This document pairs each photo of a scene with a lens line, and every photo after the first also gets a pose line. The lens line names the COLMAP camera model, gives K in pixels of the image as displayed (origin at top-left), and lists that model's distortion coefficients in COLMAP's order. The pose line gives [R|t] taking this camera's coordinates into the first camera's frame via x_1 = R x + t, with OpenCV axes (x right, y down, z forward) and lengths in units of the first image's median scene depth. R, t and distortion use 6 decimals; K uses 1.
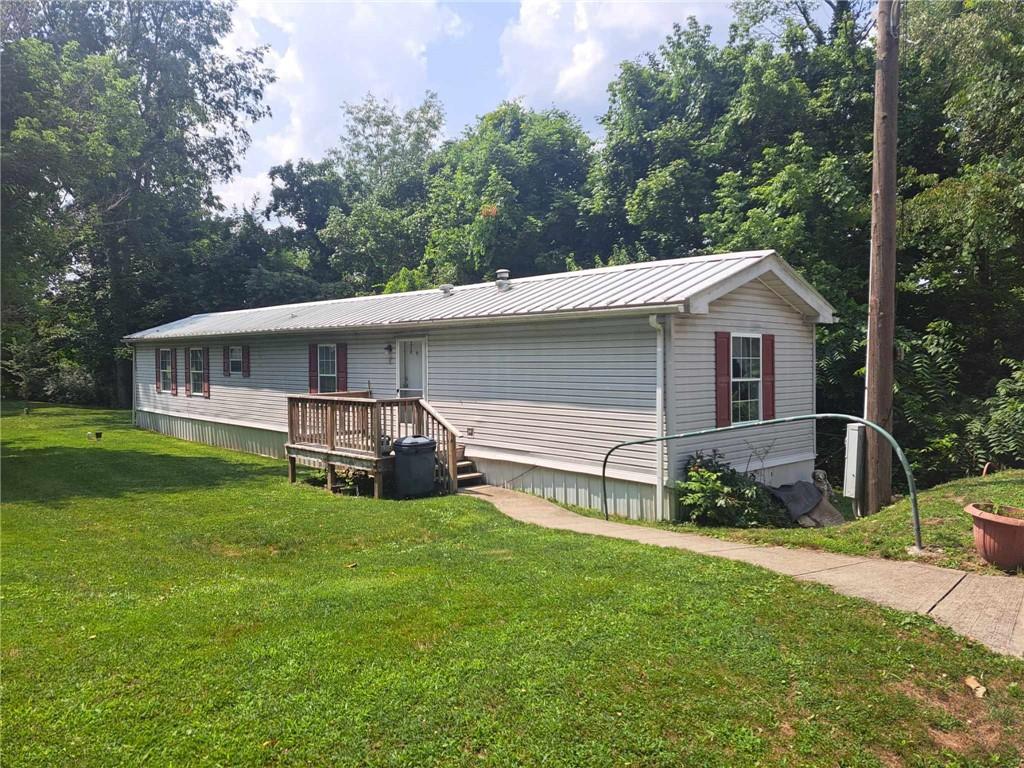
lens RADIAL K [[760.5, 0, 506.3], [0, 760.5, 363.4], [0, 0, 1]] dist [0.053912, -0.006148]
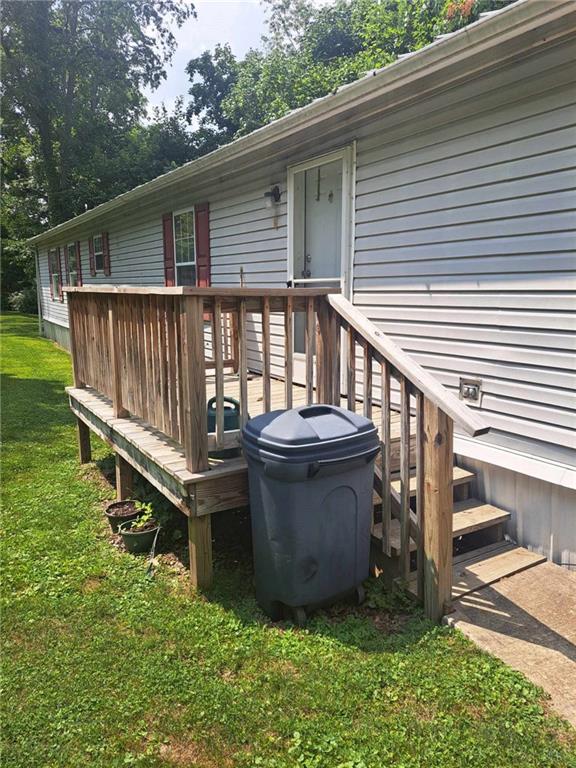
lens RADIAL K [[571.1, 0, 288.0], [0, 571.1, 384.0], [0, 0, 1]] dist [0.059775, -0.066757]
pose [[0.978245, 0.040040, -0.203553, -0.062256], [-0.006515, 0.986643, 0.162768, 0.036417], [0.207351, -0.157901, 0.965439, 0.590564]]
